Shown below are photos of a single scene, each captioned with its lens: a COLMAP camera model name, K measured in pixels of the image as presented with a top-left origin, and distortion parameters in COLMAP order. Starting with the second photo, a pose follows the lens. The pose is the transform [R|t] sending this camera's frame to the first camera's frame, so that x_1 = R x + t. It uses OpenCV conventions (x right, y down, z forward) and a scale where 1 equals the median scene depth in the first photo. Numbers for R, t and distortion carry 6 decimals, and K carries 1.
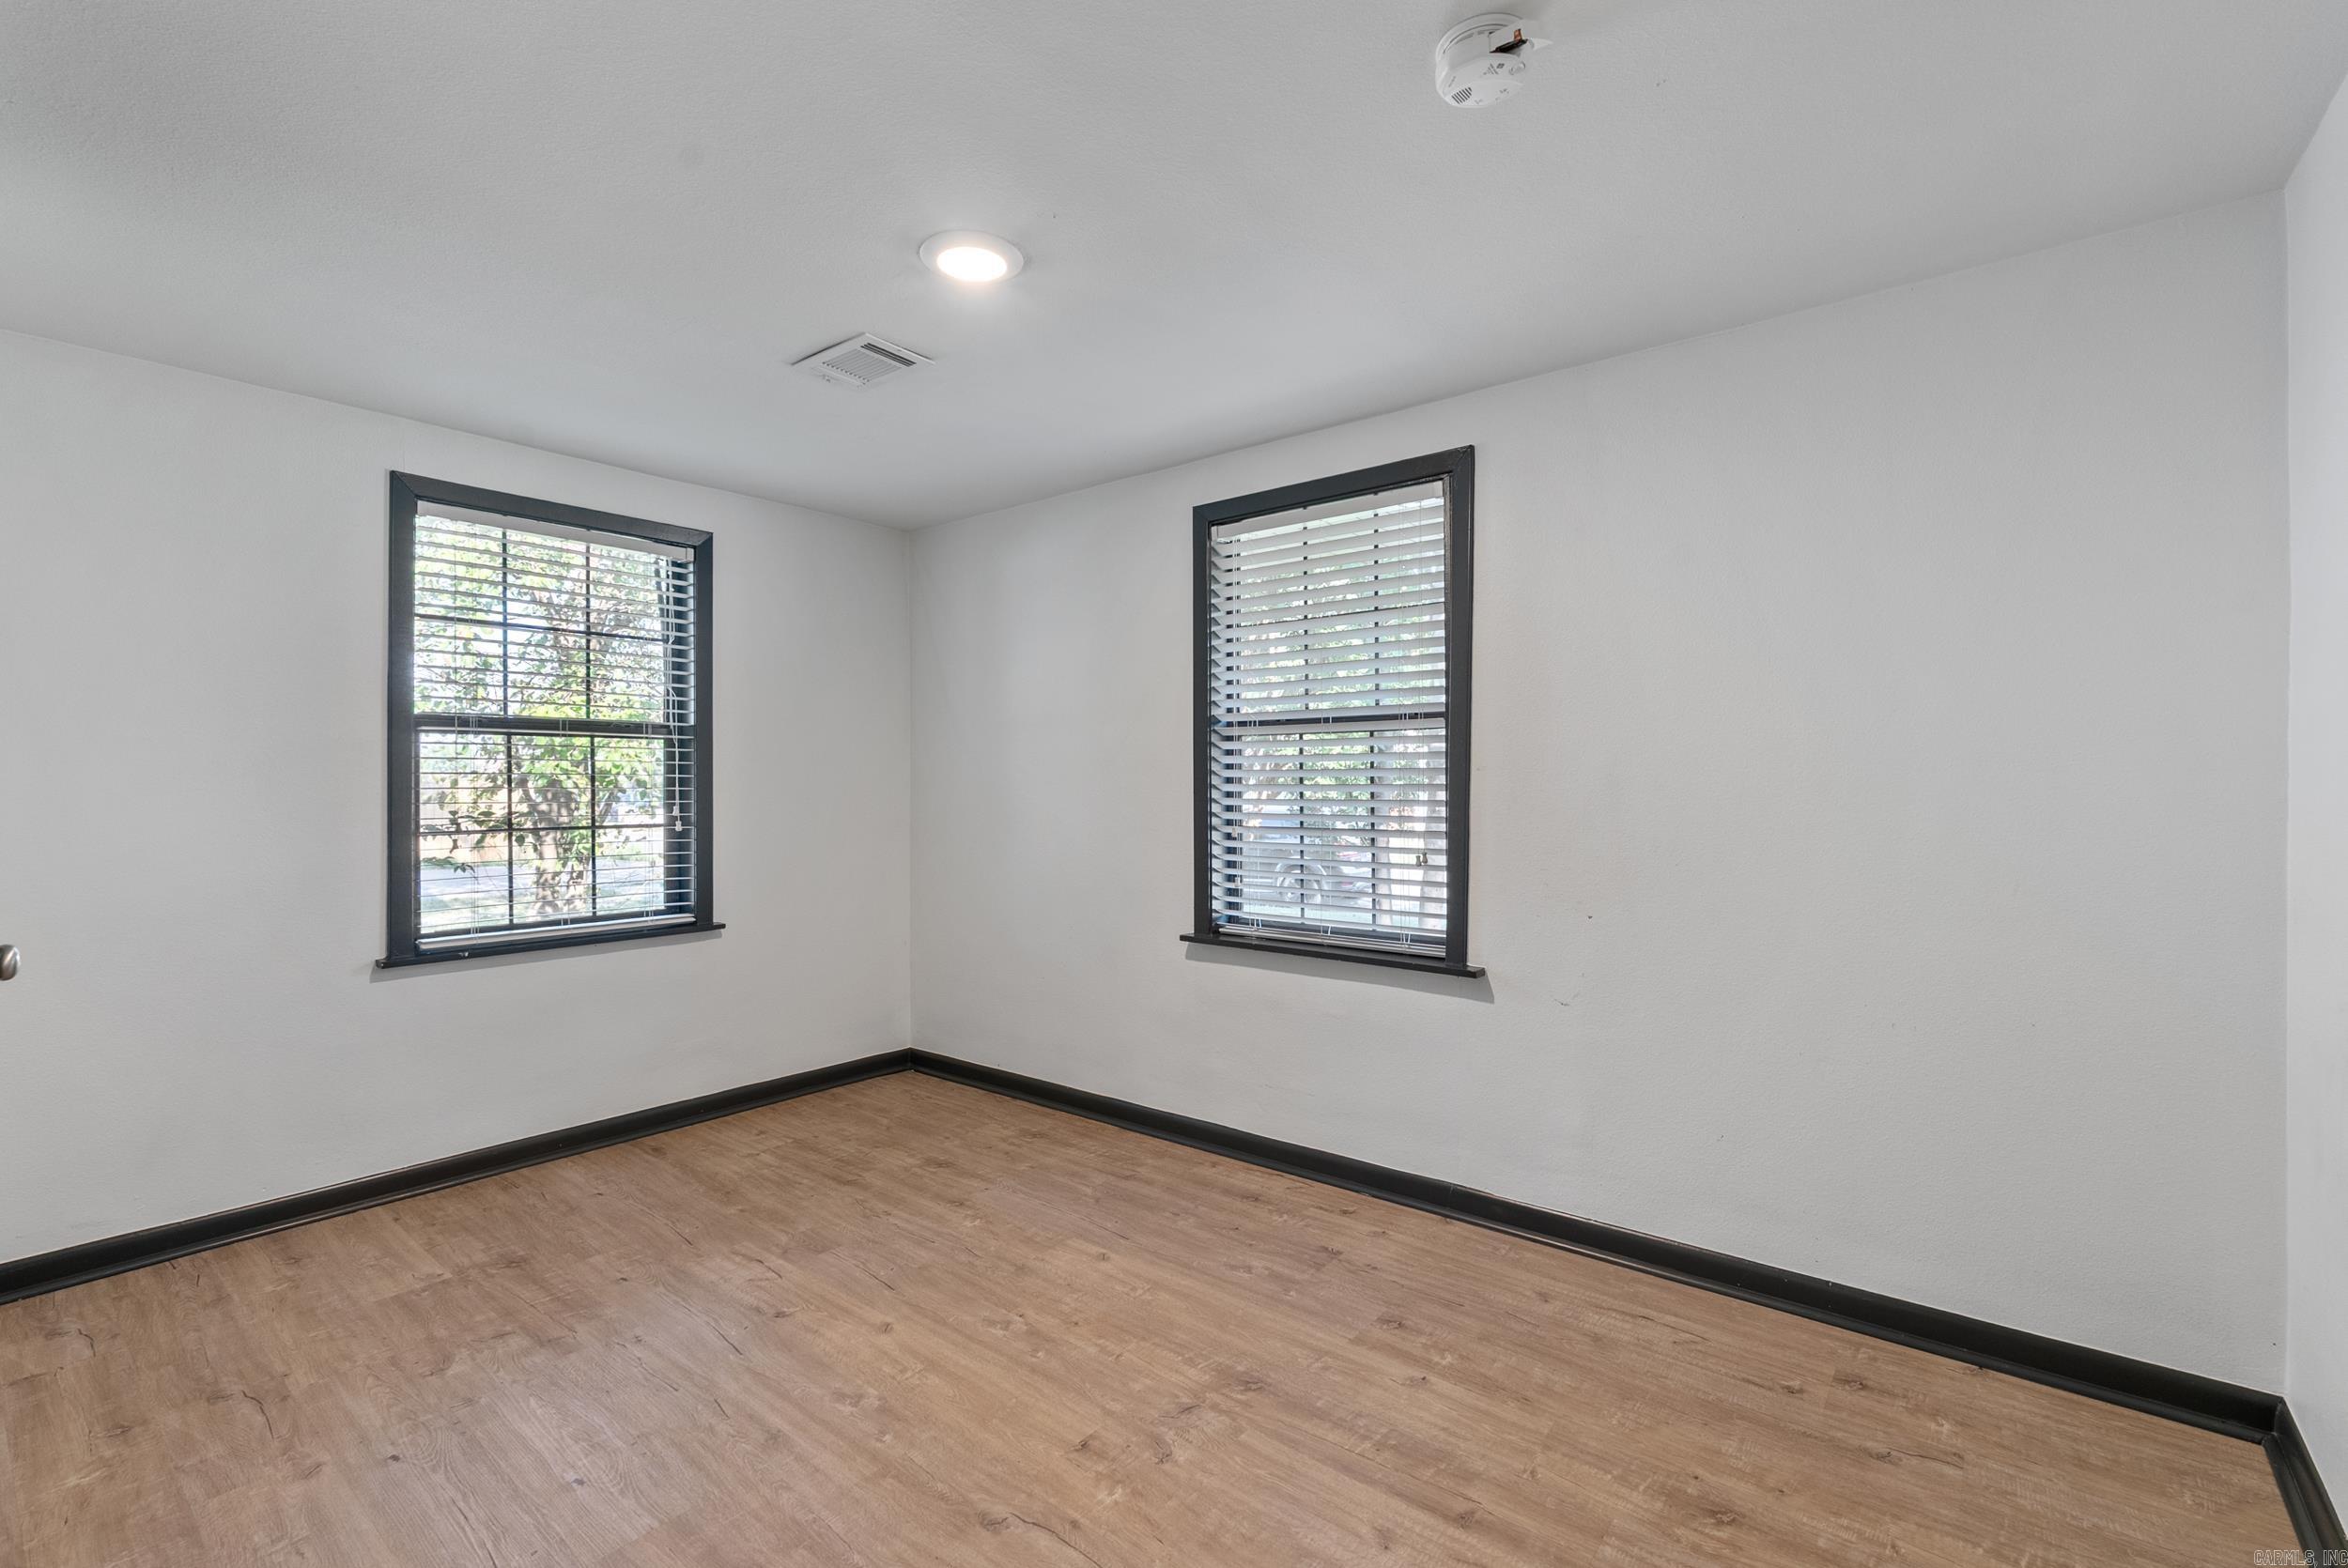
lens RADIAL K [[1036.3, 0, 1180.8], [0, 1036.3, 782.1], [0, 0, 1]] dist [-0.007137, 0.001098]
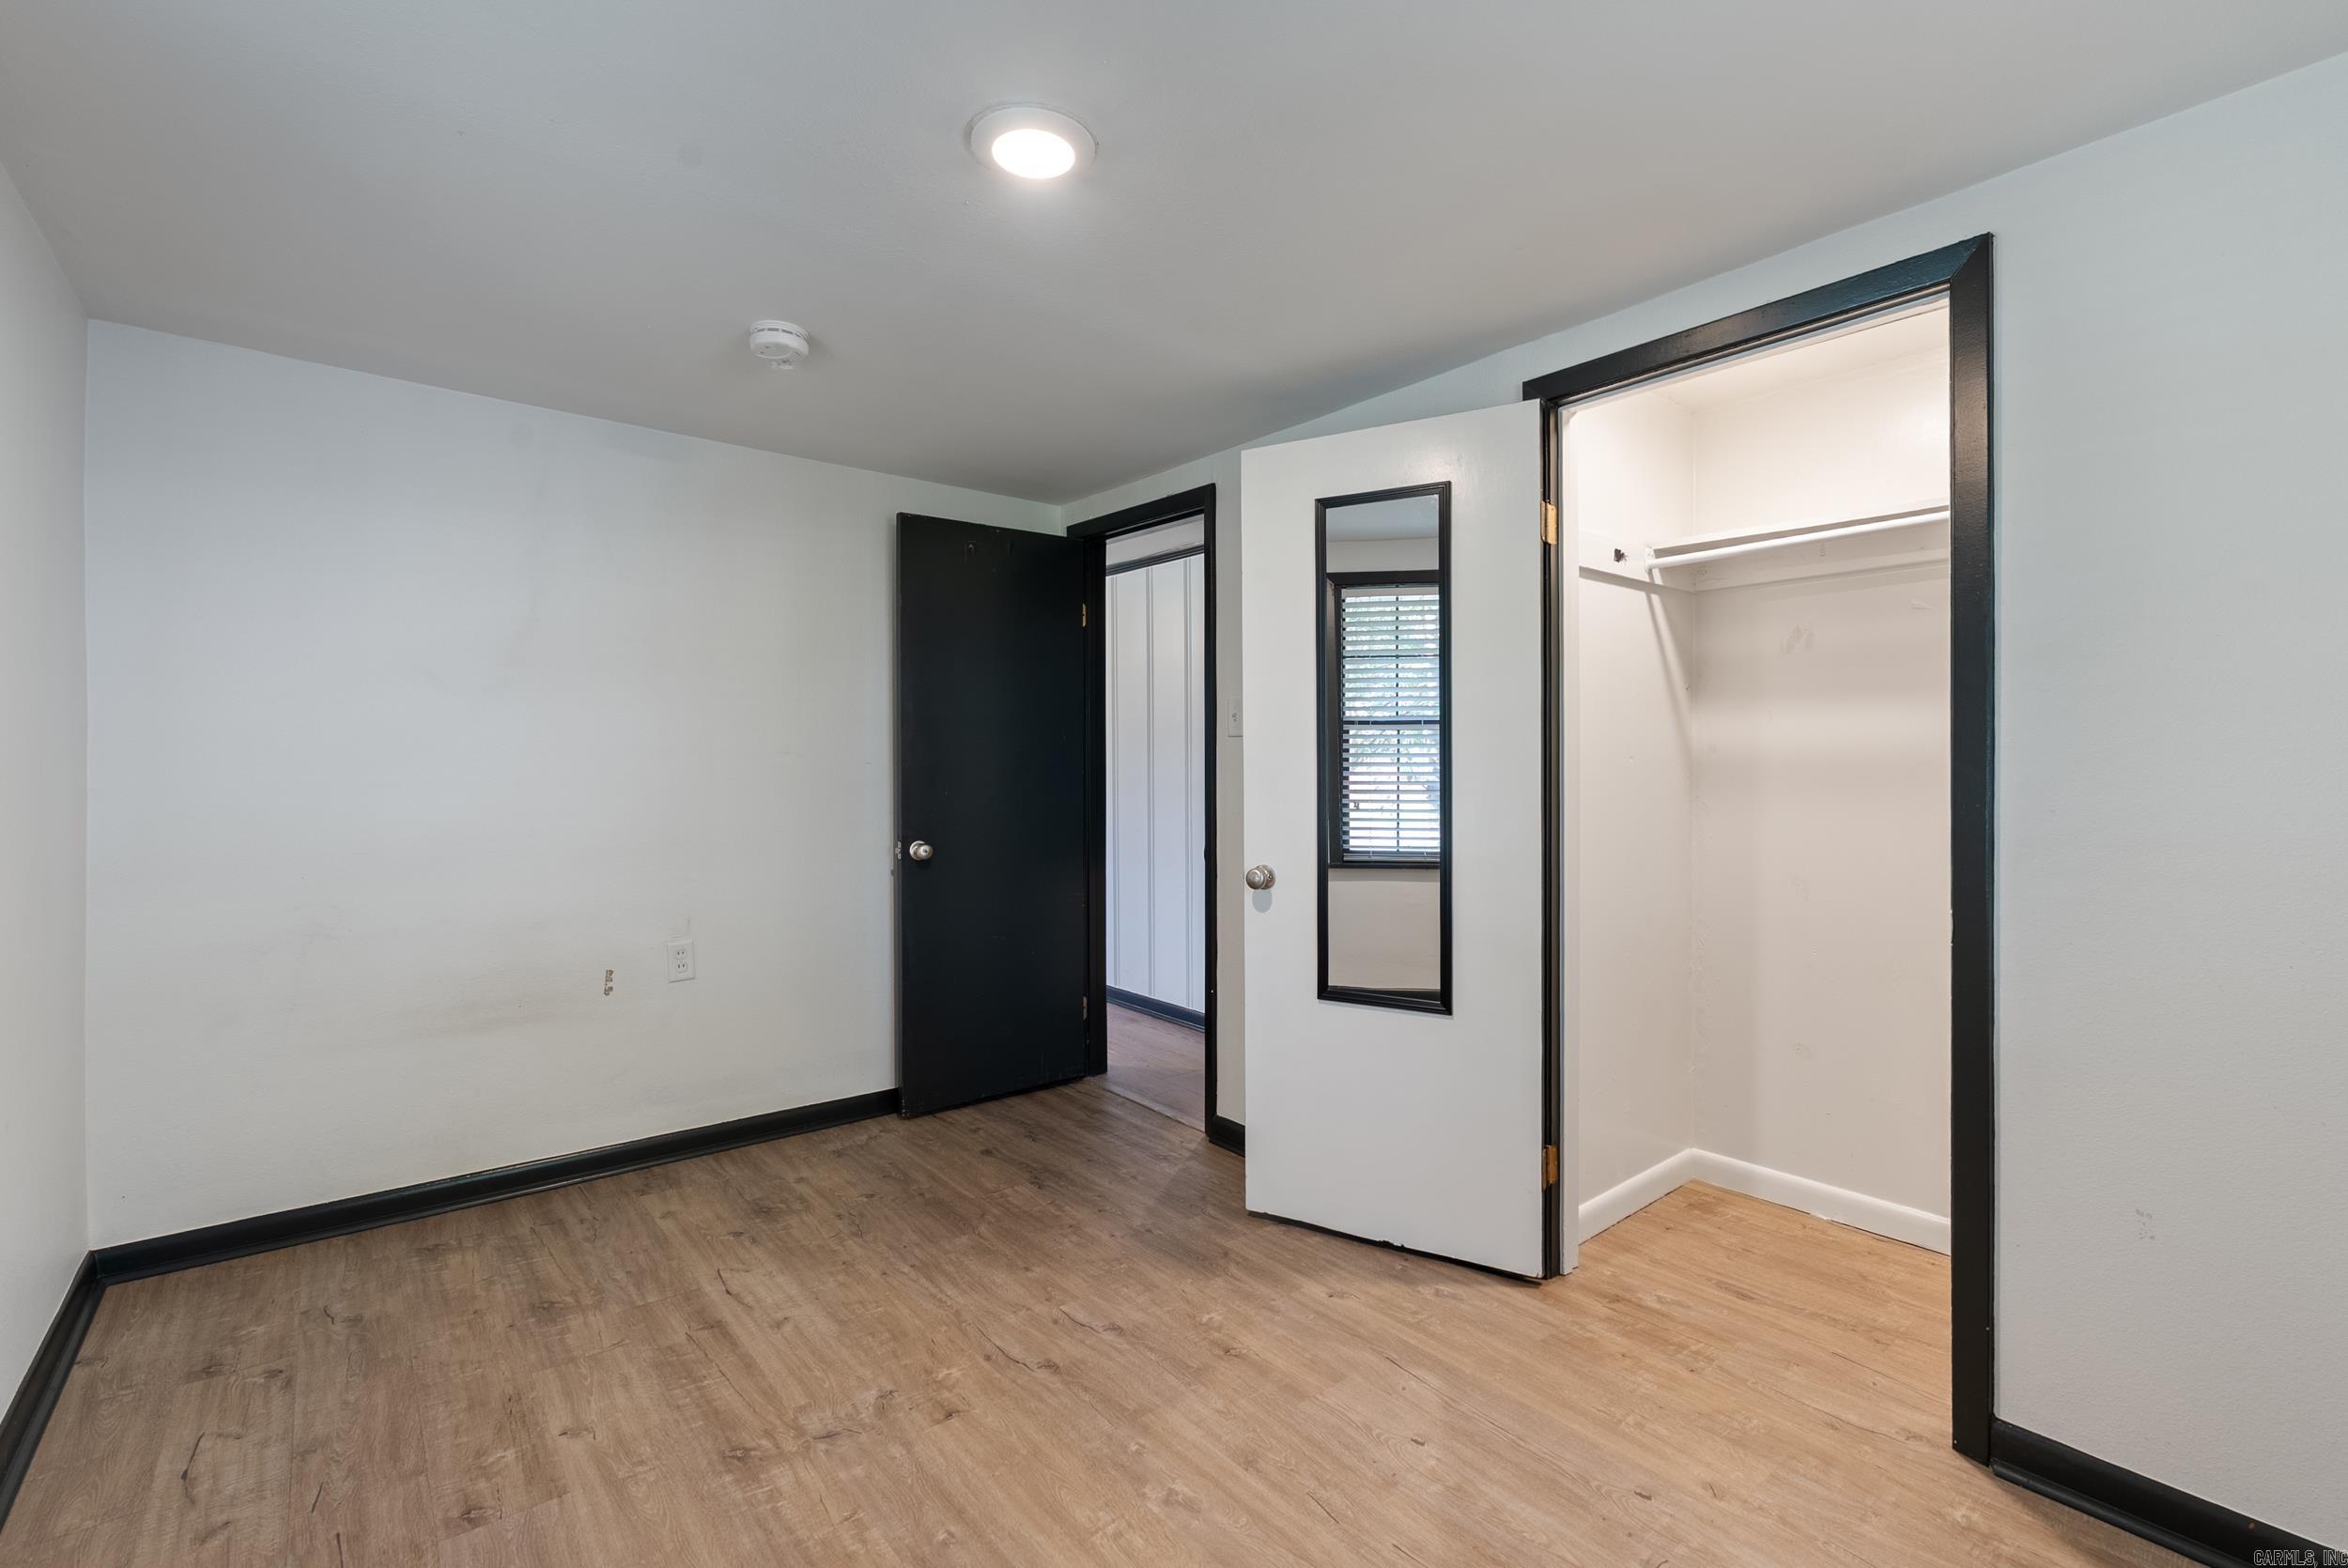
lens RADIAL K [[1036.3, 0, 1176.0], [0, 1036.3, 771.4], [0, 0, 1]] dist [-0.007137, 0.001098]
pose [[-0.978366, 0.001132, 0.206879, -0.524764], [0.002821, 0.999965, 0.007867, -0.011590], [-0.206863, 0.008281, -0.978335, 1.938059]]
